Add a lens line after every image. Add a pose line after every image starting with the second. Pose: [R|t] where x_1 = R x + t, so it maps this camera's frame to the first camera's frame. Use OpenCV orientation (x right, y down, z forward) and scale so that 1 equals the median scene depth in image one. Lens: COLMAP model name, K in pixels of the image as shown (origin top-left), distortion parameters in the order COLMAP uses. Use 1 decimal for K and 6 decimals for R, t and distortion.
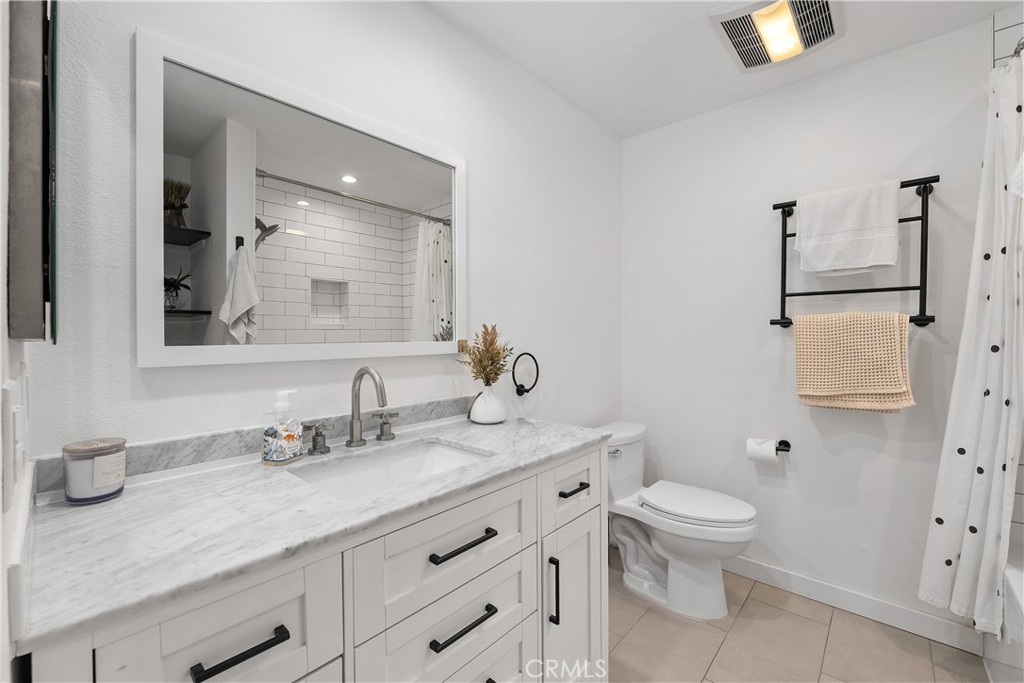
lens RADIAL K [[408.7, 0, 514.9], [0, 408.7, 341.3], [0, 0, 1]] dist [-0.013888, -0.000177]
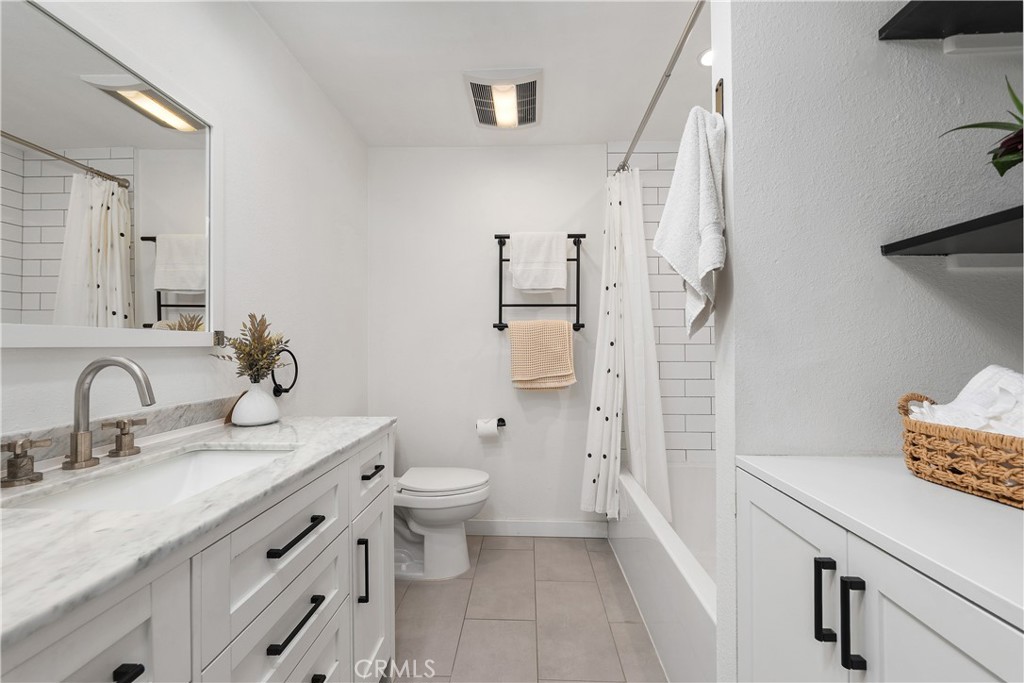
lens RADIAL K [[408.7, 0, 514.9], [0, 408.7, 341.3], [0, 0, 1]] dist [-0.013888, -0.000177]
pose [[0.765534, 0.007578, 0.643350, -0.194491], [0.008002, 0.999741, -0.021298, 0.040329], [-0.643345, 0.021452, 0.765276, -0.034038]]
